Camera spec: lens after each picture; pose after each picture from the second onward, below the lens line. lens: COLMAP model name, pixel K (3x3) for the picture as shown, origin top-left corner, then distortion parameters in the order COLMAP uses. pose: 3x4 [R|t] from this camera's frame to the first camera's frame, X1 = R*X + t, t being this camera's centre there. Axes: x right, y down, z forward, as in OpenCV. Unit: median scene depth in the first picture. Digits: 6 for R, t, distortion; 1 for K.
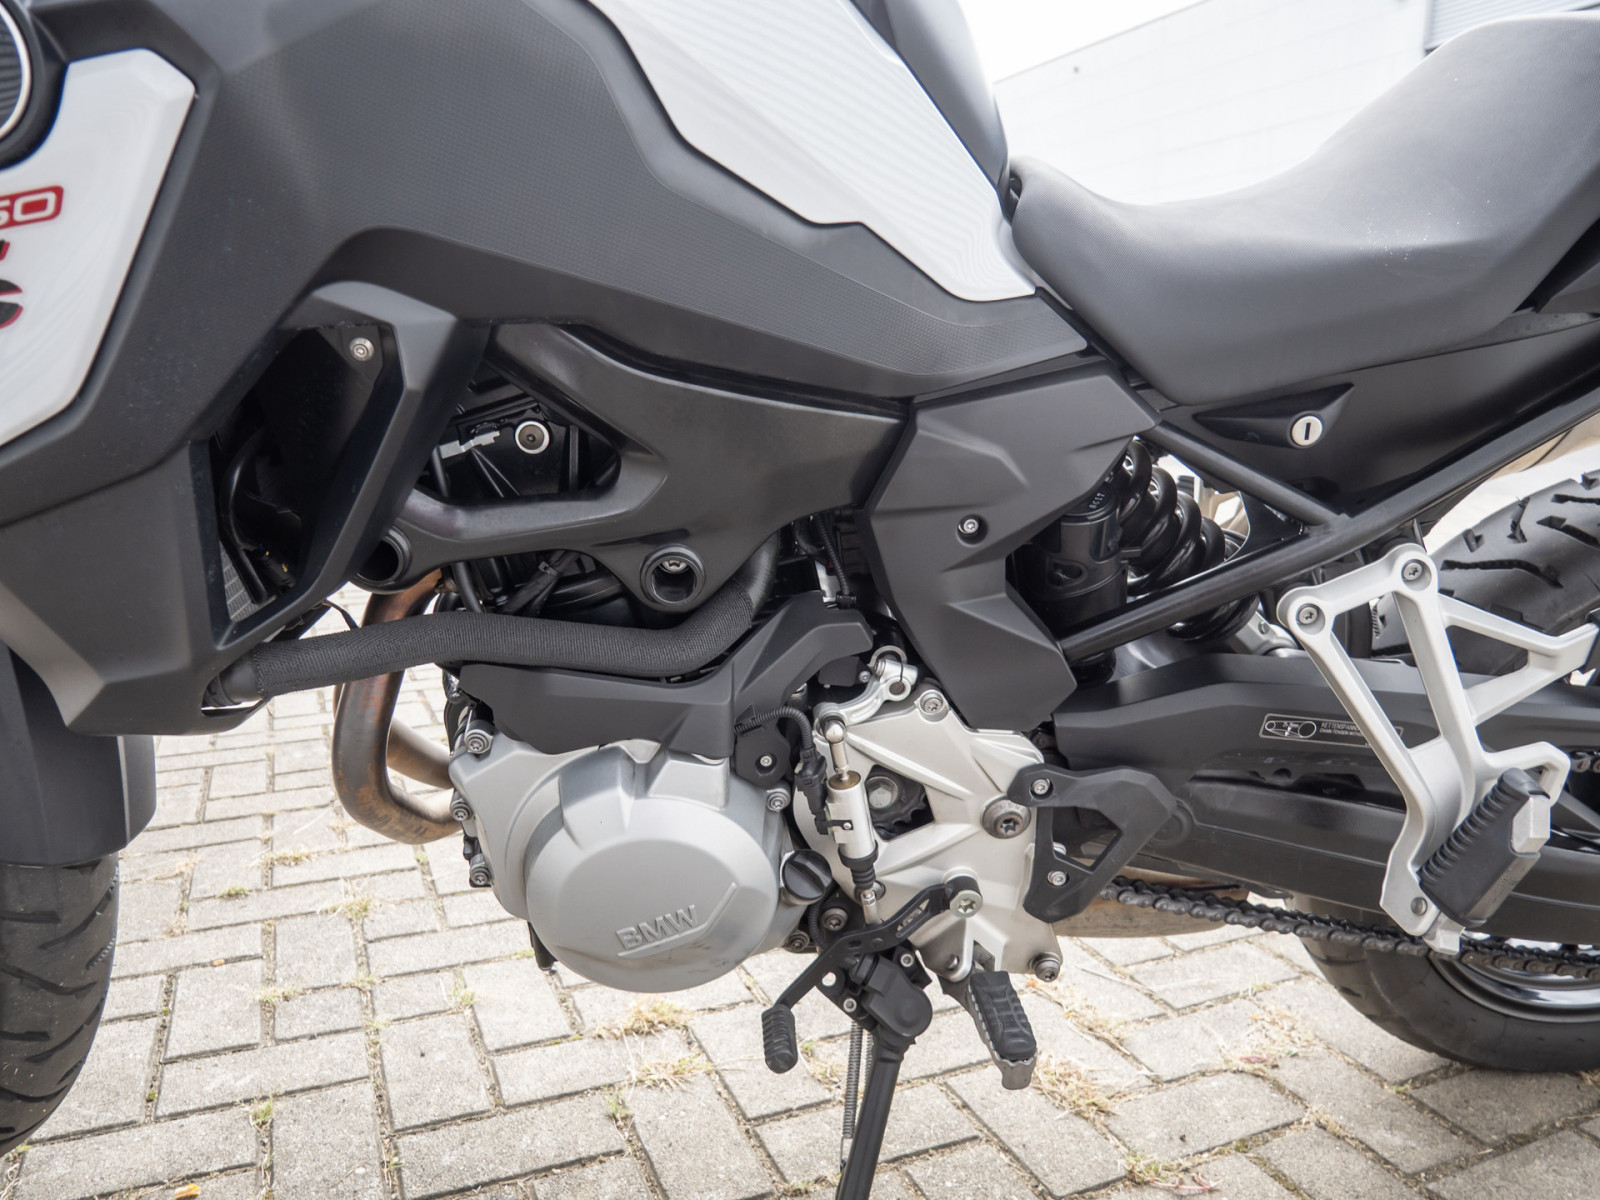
lens RADIAL K [[1111.3, 0, 800.0], [0, 1111.3, 600.0], [0, 0, 1]] dist [-0.005244, 0.003184]
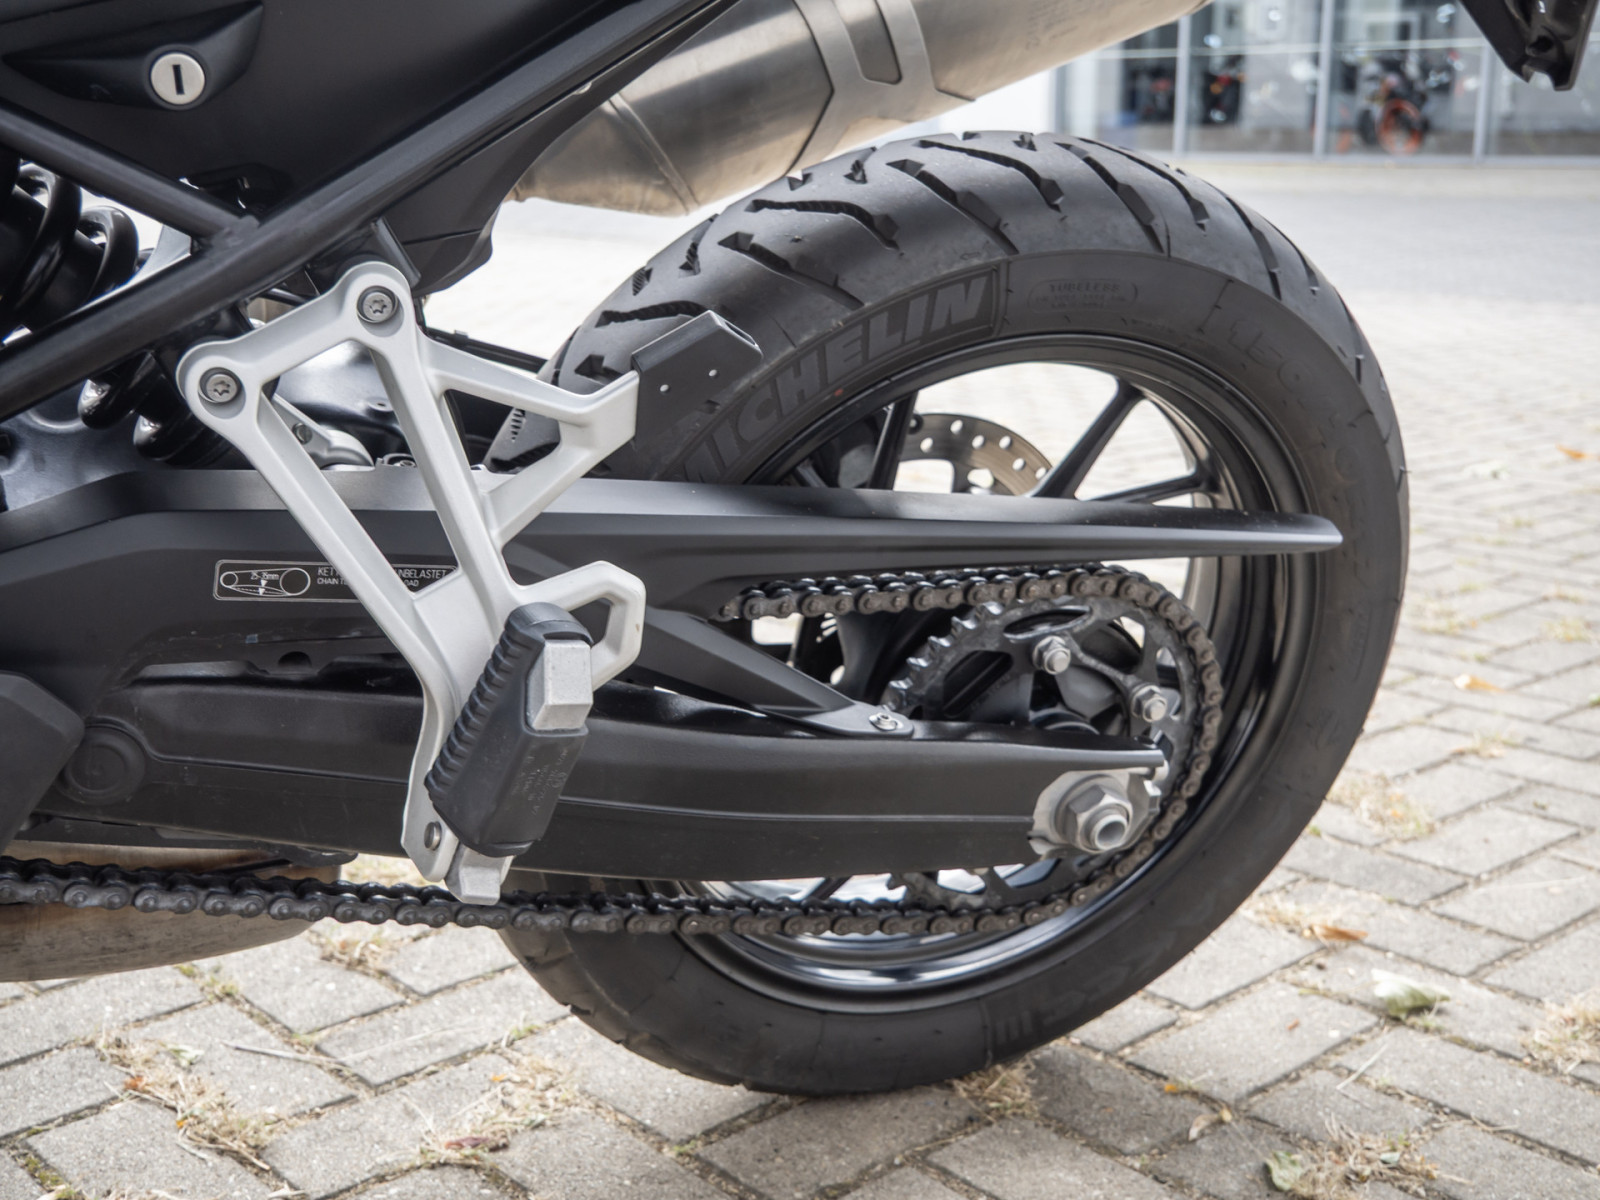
lens RADIAL K [[1886.5, 0, 800.0], [0, 1886.5, 600.0], [0, 0, 1]] dist [0.013610, 0.103560]
pose [[0.959988, -0.084422, 0.267012, 0.351975], [0.072923, 0.995944, 0.052709, 0.072855], [-0.270379, -0.031129, 0.962251, -0.067489]]
